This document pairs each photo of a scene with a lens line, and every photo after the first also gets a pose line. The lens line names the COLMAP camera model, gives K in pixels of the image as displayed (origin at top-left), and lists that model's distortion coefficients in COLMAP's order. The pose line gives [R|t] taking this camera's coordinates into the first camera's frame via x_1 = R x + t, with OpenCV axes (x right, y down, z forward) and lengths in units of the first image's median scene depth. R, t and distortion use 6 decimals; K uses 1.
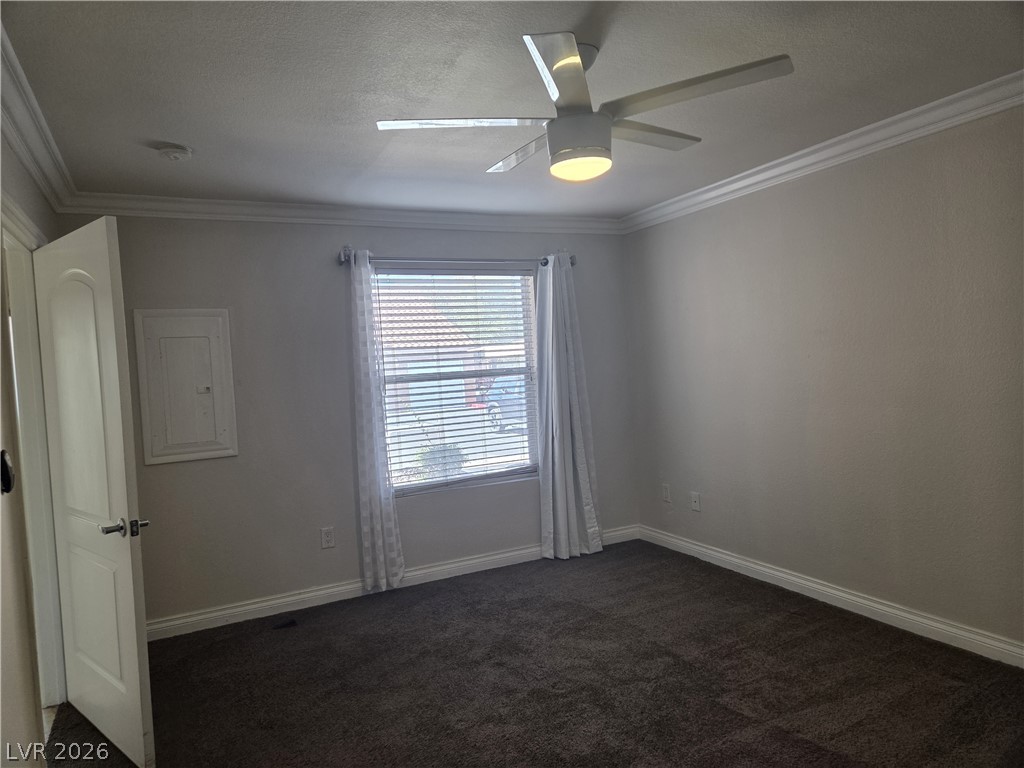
lens RADIAL K [[688.0, 0, 512.7], [0, 688.0, 390.3], [0, 0, 1]] dist [0.083005, -0.072544]
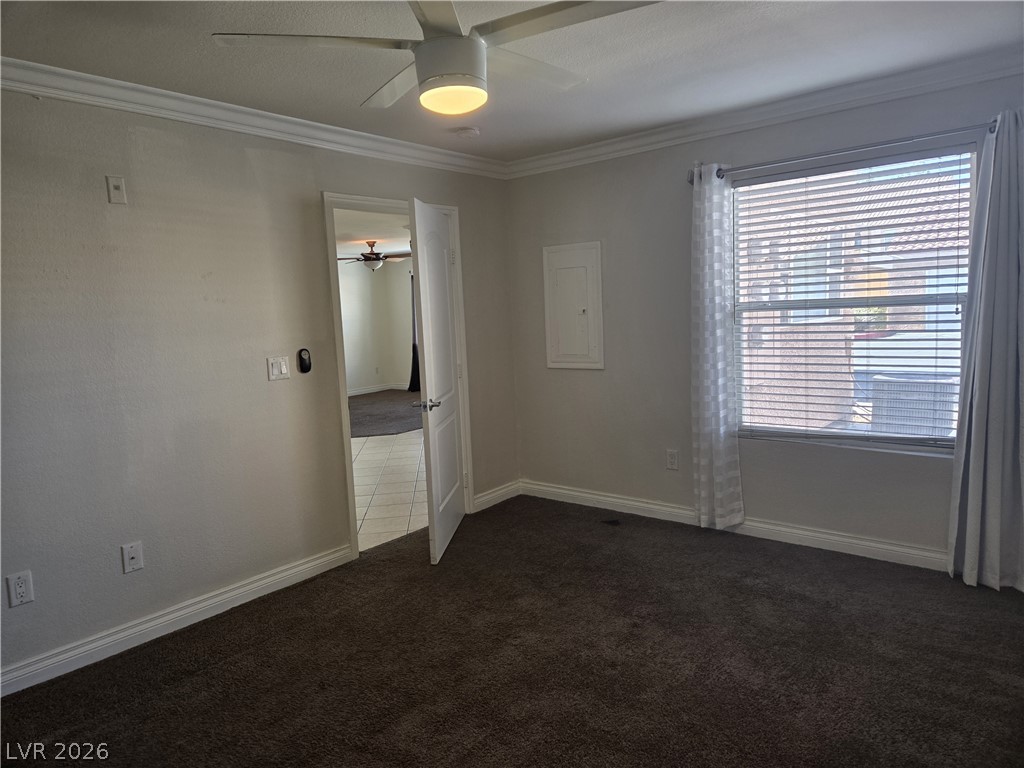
lens RADIAL K [[678.1, 0, 512.0], [0, 678.1, 384.0], [0, 0, 1]] dist [0.072233, -0.066589]
pose [[0.404708, 0.141803, -0.903385, 0.535915], [-0.015549, 0.988828, 0.148249, -0.045268], [0.914314, -0.045951, 0.402391, 0.381196]]
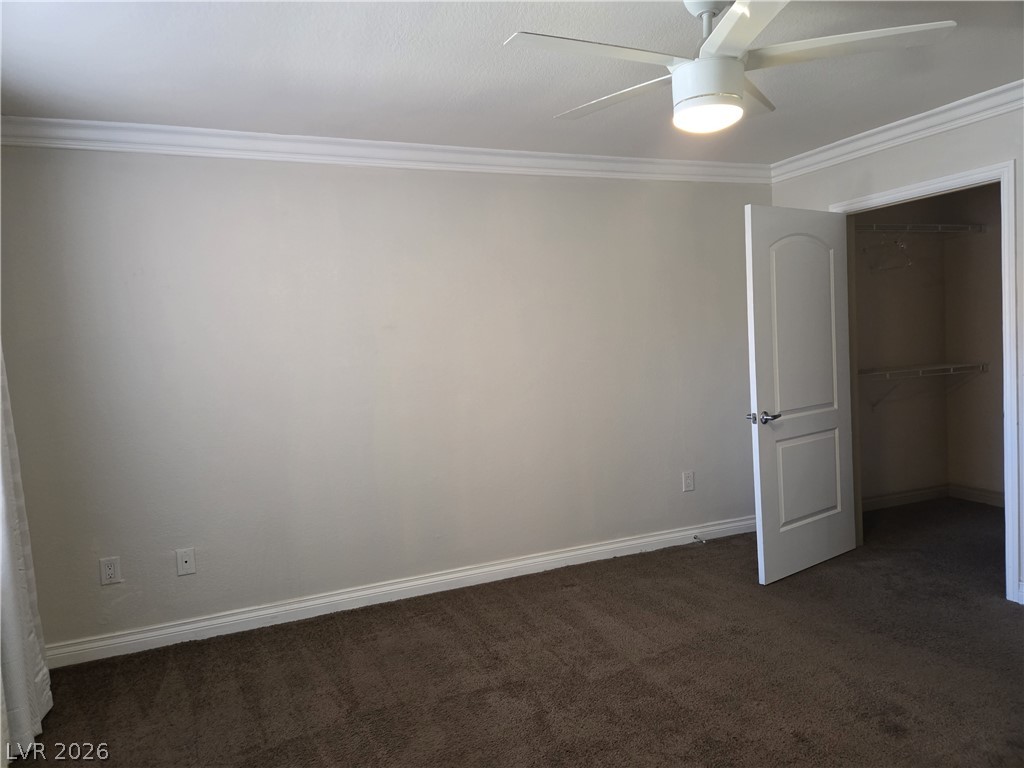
lens RADIAL K [[688.0, 0, 512.7], [0, 688.0, 390.3], [0, 0, 1]] dist [0.083005, -0.072544]
pose [[0.065281, -0.025776, 0.997534, -0.463523], [0.085460, 0.996138, 0.020147, 0.001674], [-0.994201, 0.083934, 0.067231, 0.674868]]
